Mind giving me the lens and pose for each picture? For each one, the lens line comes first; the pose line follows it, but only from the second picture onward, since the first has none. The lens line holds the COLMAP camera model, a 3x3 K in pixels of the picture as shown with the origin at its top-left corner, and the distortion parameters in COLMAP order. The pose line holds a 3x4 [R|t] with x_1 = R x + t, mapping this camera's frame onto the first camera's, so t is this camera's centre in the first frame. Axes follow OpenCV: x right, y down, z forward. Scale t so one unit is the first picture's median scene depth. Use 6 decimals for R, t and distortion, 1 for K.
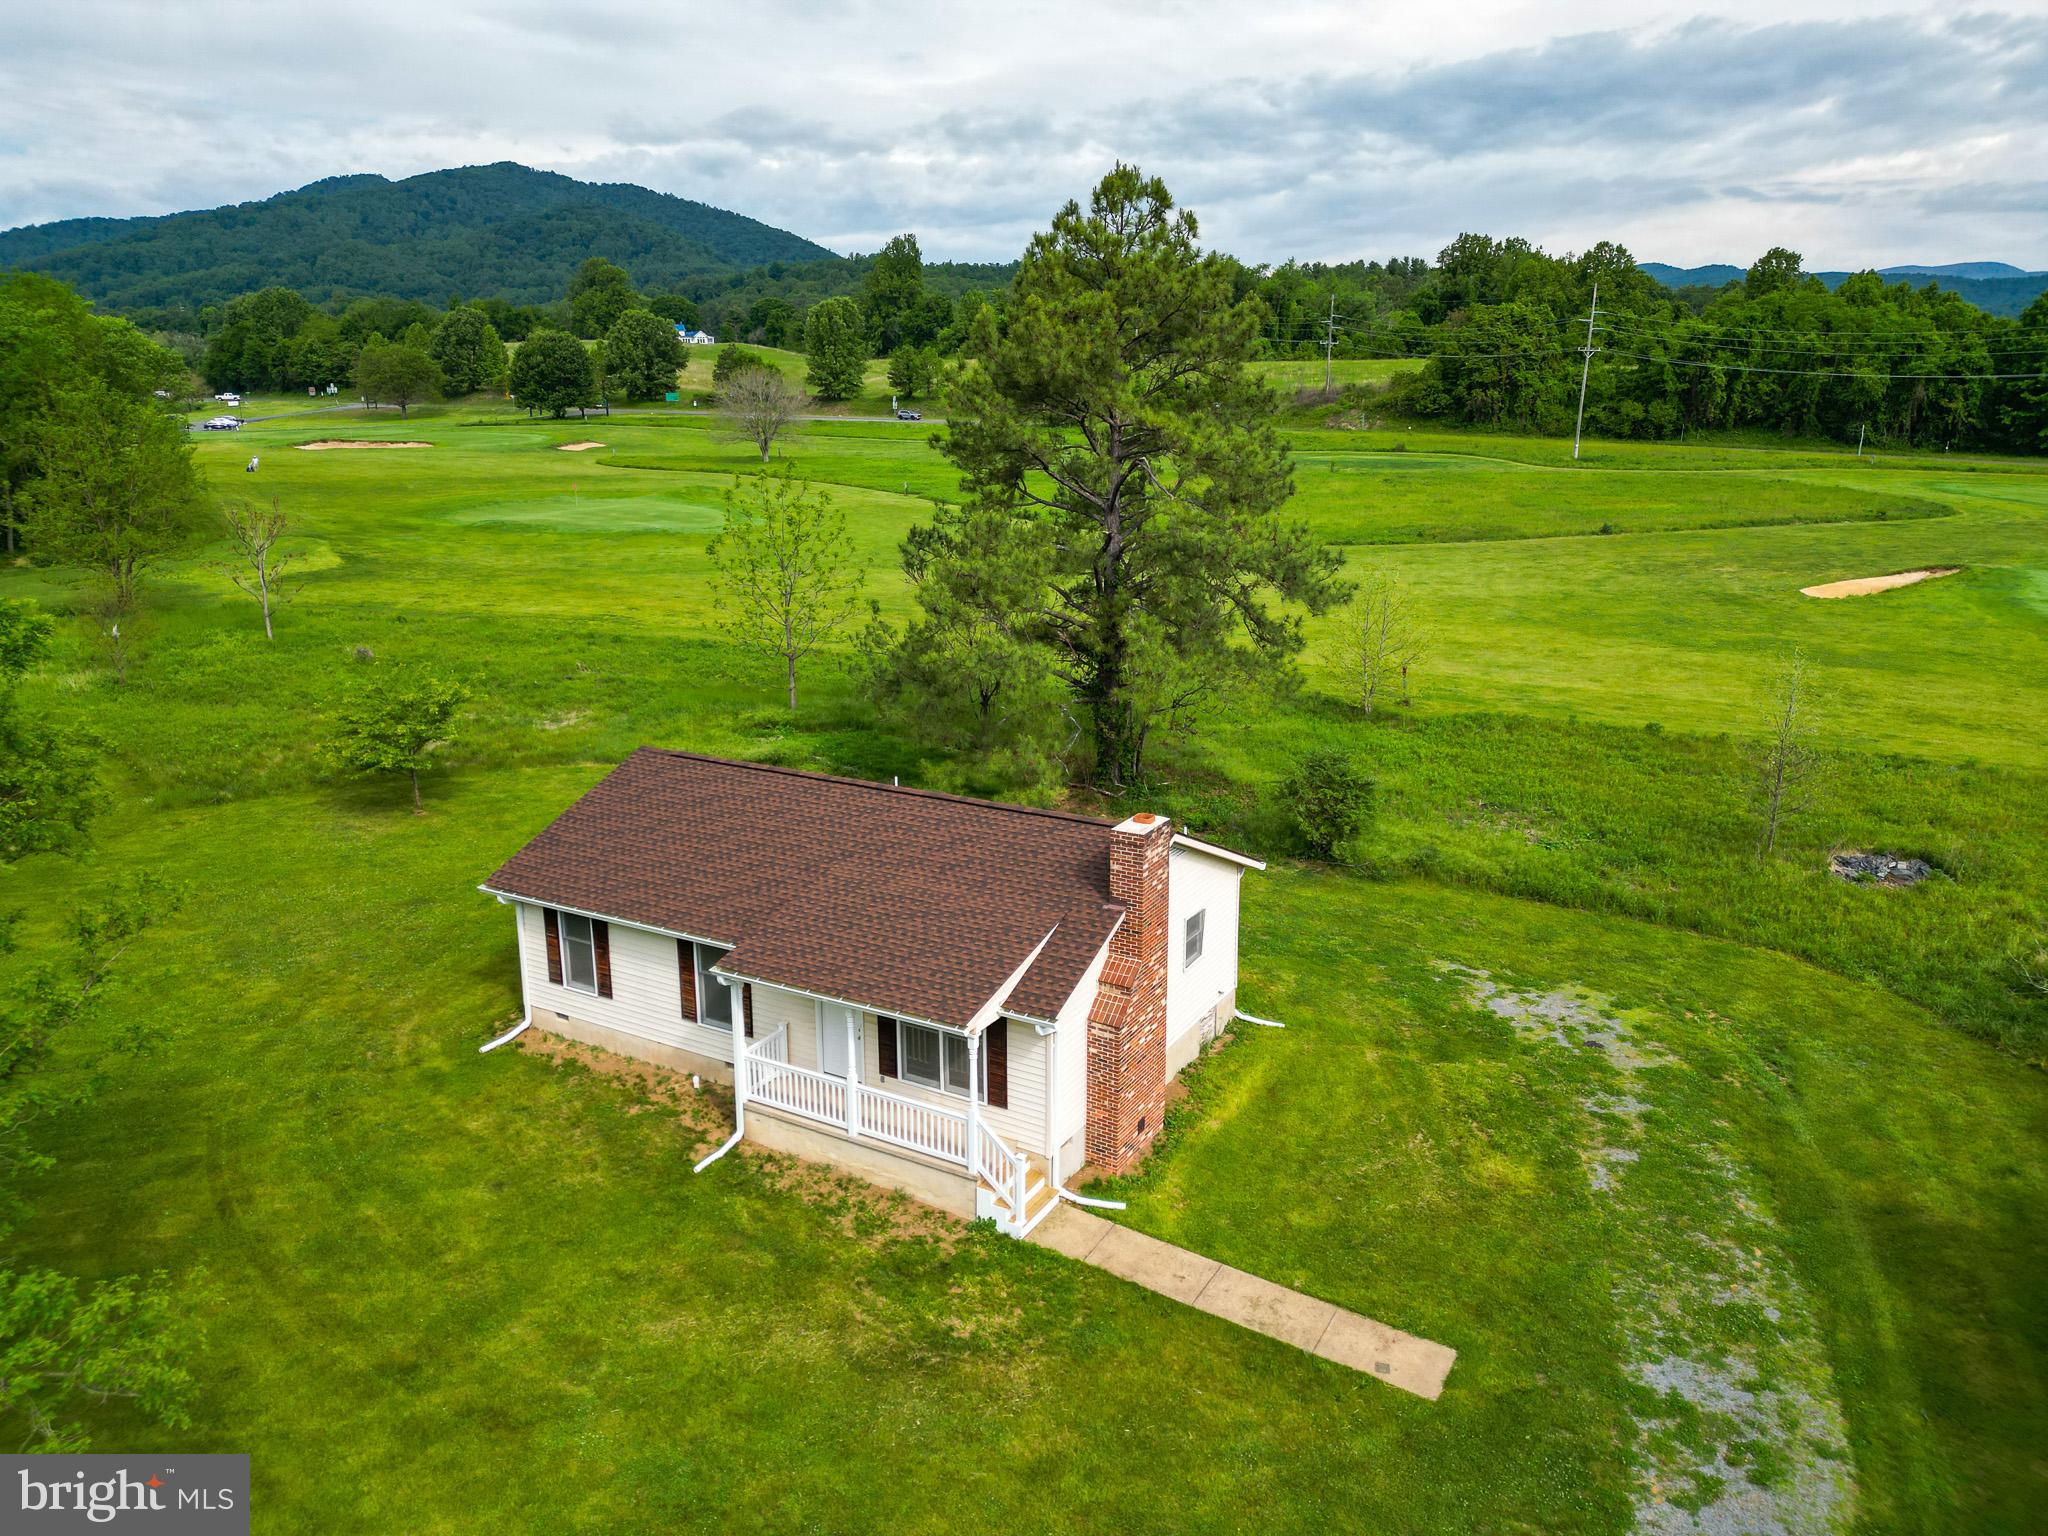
lens RADIAL K [[1426.1, 0, 1019.1], [0, 1426.1, 769.0], [0, 0, 1]] dist [0.080379, -0.080737]
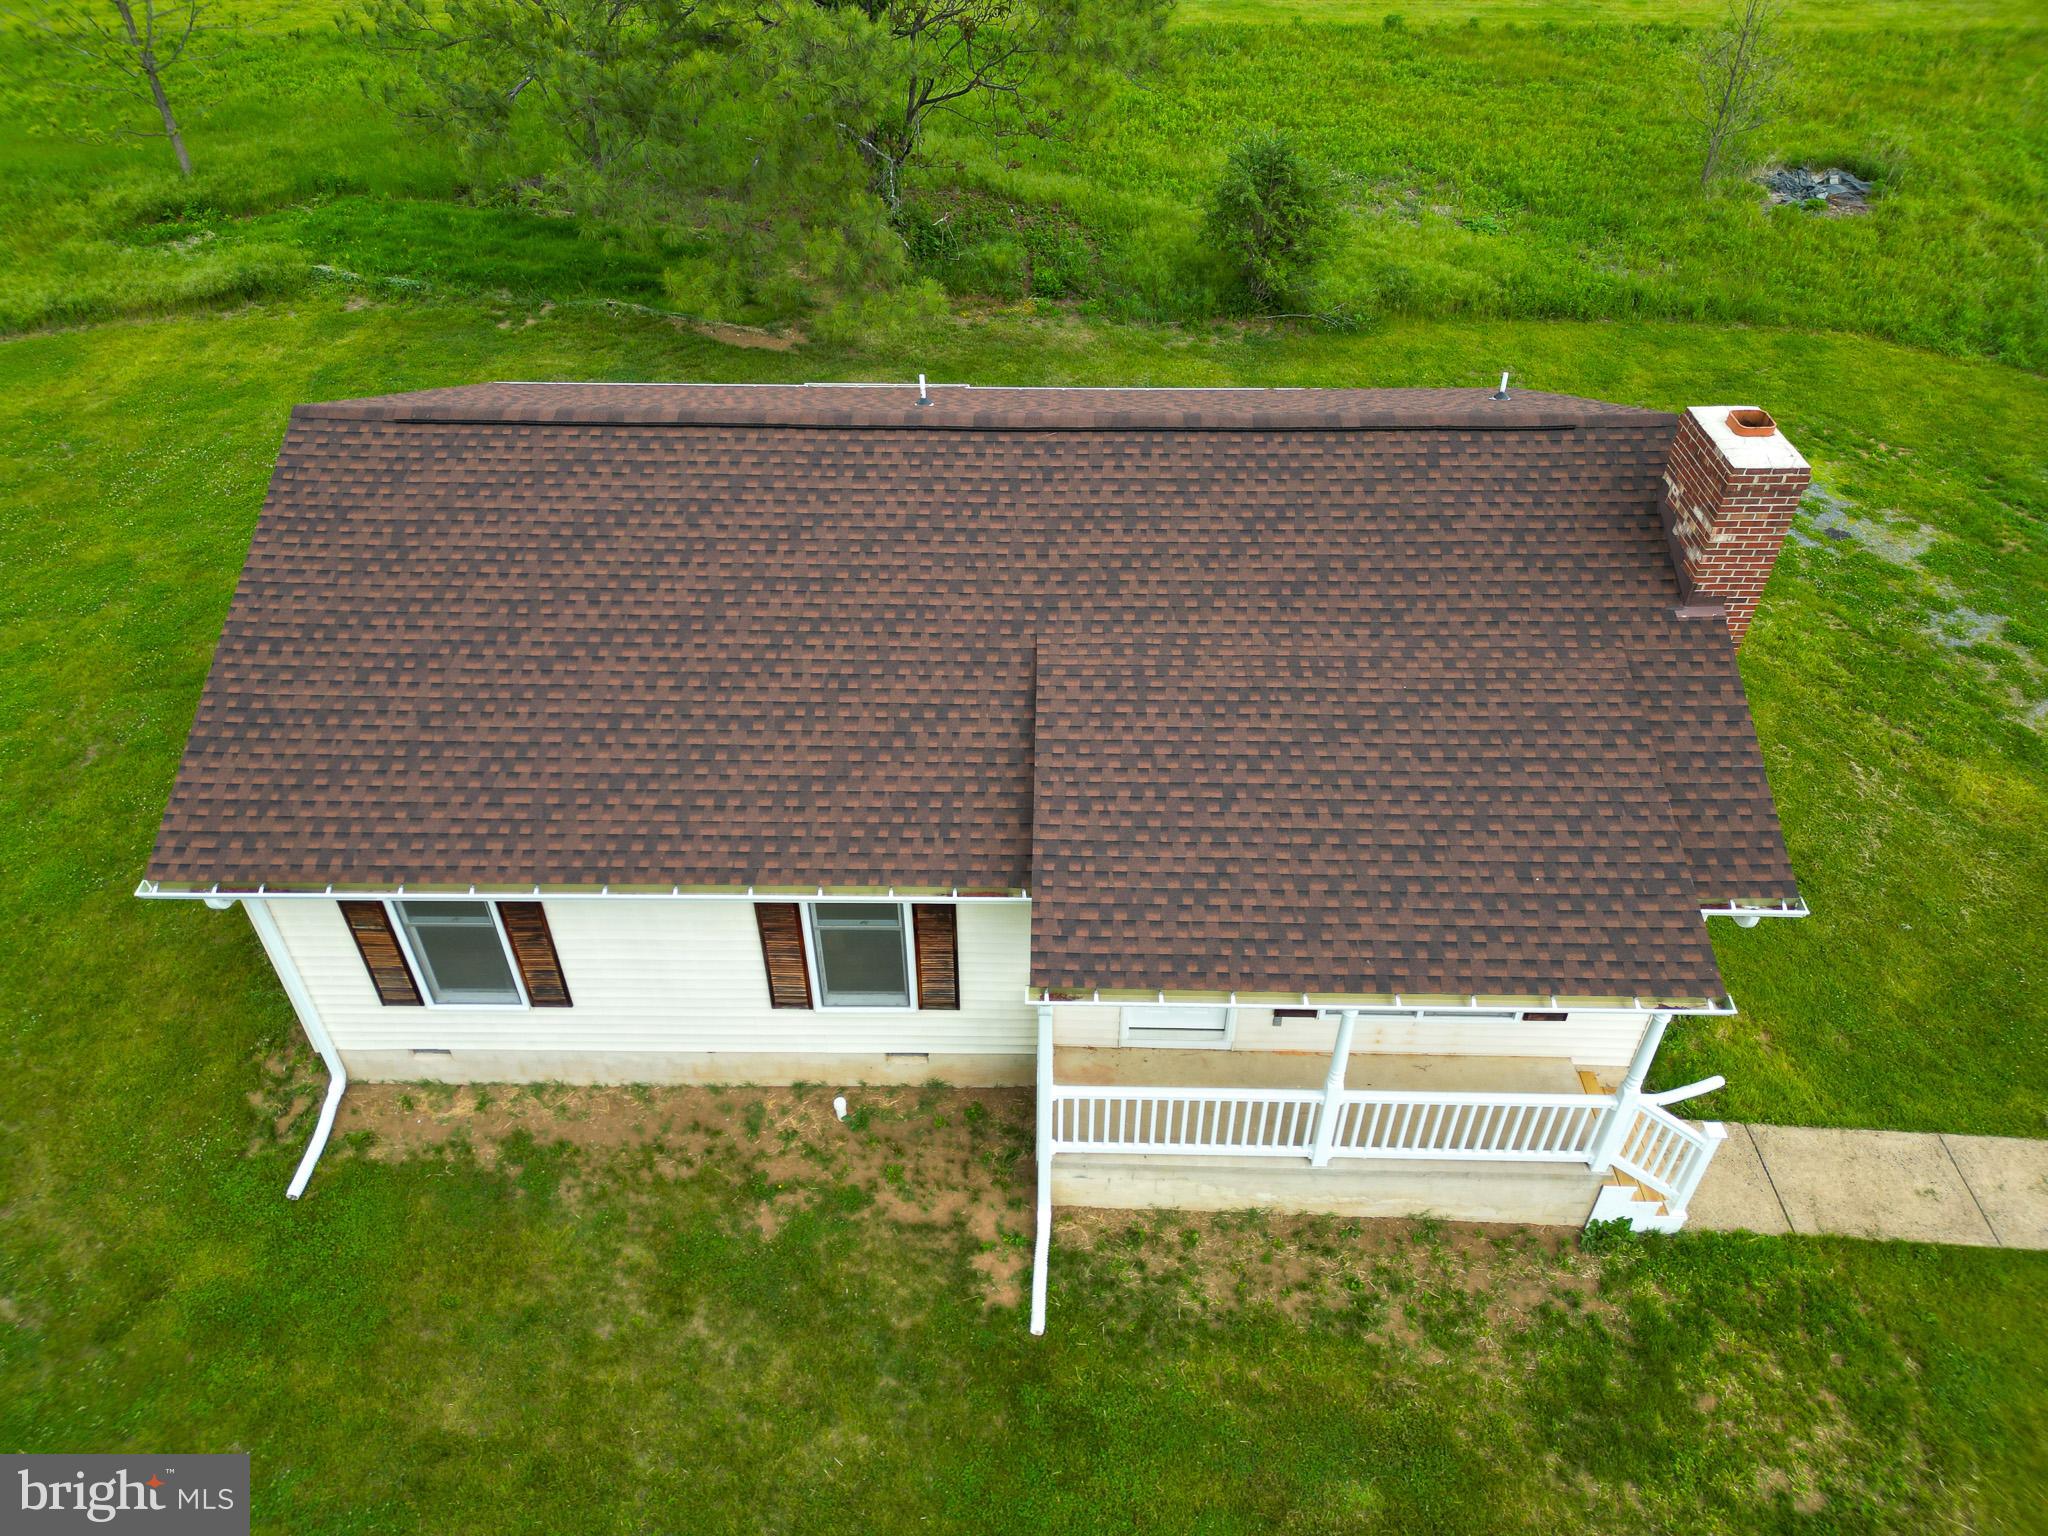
lens RADIAL K [[1426.1, 0, 1019.1], [0, 1426.1, 769.0], [0, 0, 1]] dist [0.080379, -0.080737]
pose [[0.872650, -0.316732, 0.371704, -0.292241], [0.126760, 0.881970, 0.453939, -0.097791], [-0.471608, -0.349013, 0.809800, 0.553646]]
